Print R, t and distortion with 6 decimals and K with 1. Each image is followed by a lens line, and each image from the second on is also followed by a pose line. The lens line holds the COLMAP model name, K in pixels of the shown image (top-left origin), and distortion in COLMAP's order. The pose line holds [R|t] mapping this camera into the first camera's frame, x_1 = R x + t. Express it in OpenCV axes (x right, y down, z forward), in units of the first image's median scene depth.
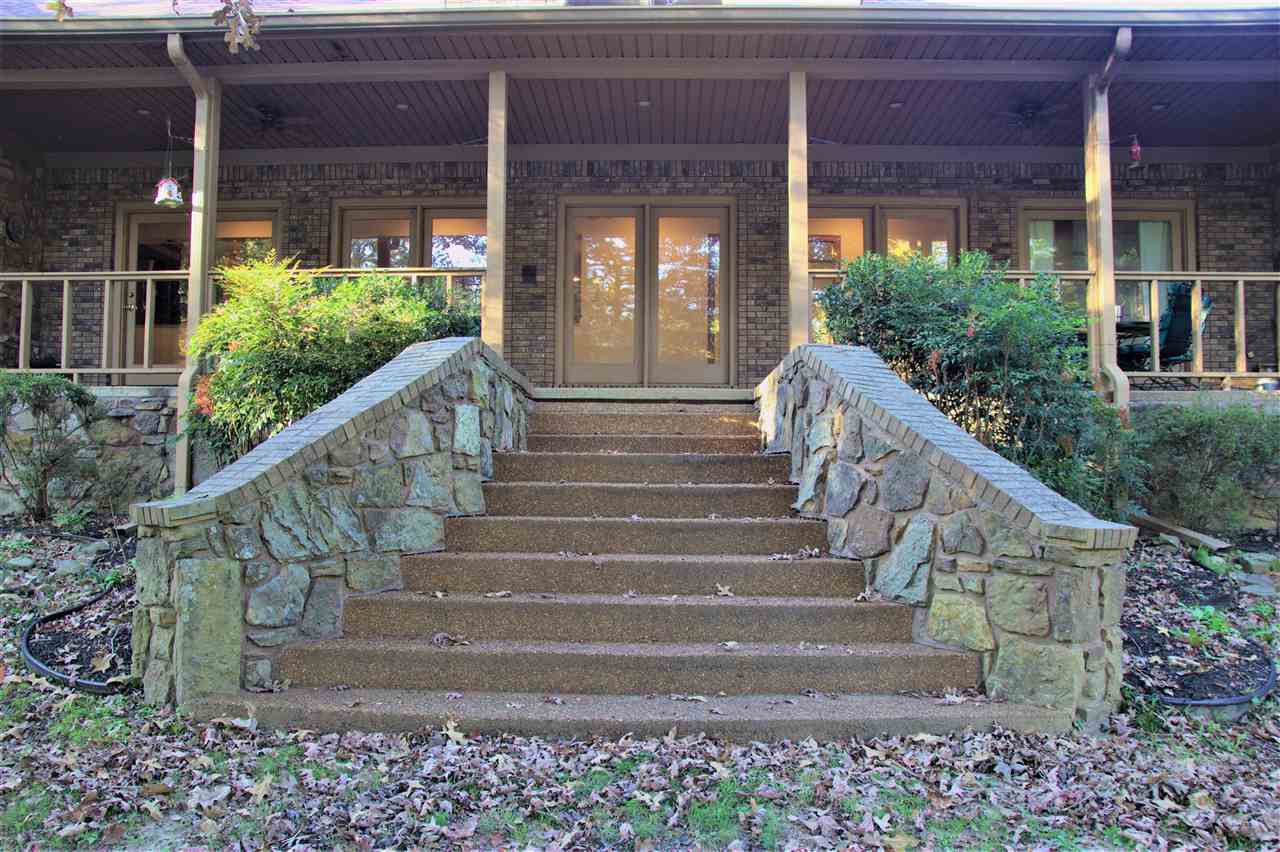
lens RADIAL K [[1001.8, 0, 639.7], [0, 1001.8, 416.0], [0, 0, 1]] dist [-0.009897, 0.008047]
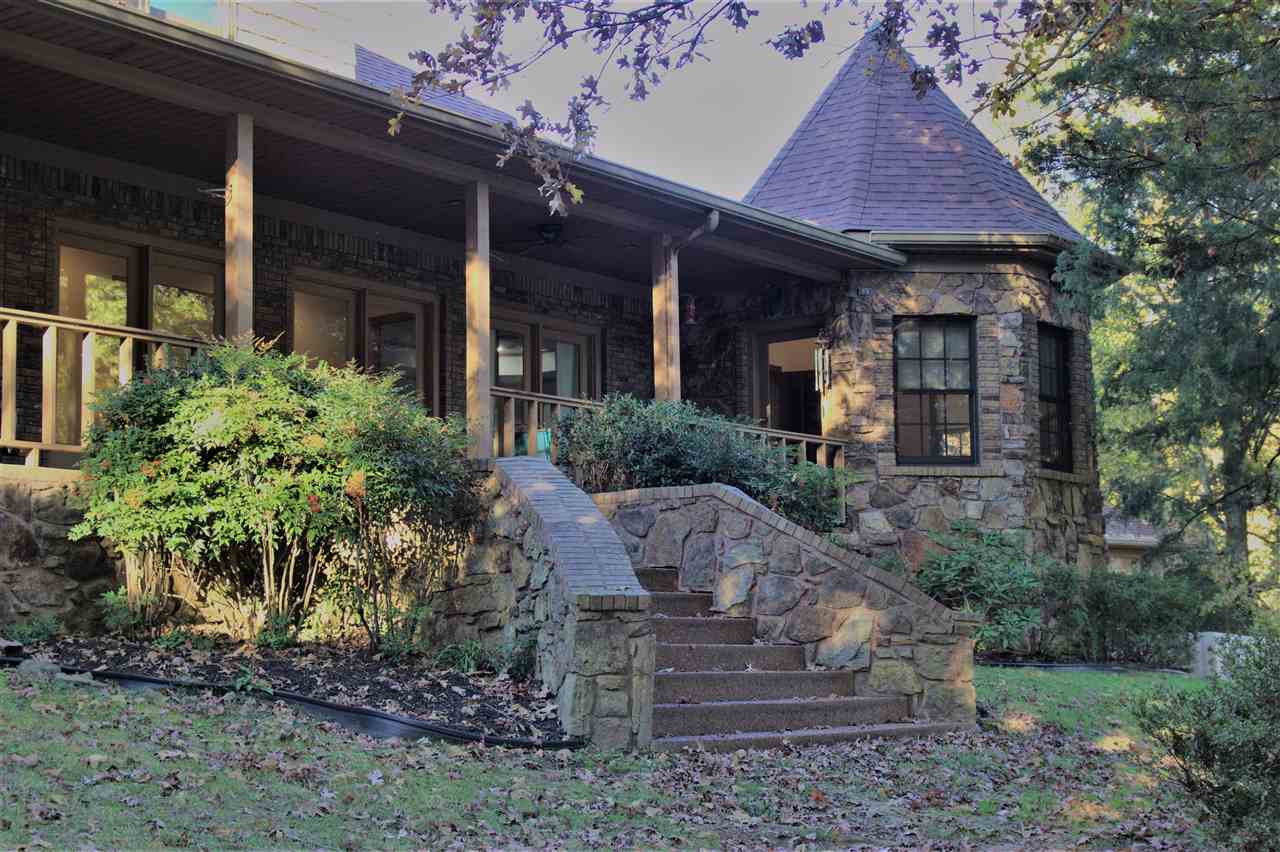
lens RADIAL K [[2001.8, 0, 640.3], [0, 2001.8, 428.1], [0, 0, 1]] dist [0.059896, 0.000000]
pose [[0.607245, 0.086191, 0.789826, -1.368708], [-0.042814, 0.996204, -0.075795, 0.040749], [-0.793360, 0.012211, 0.608630, -0.333652]]
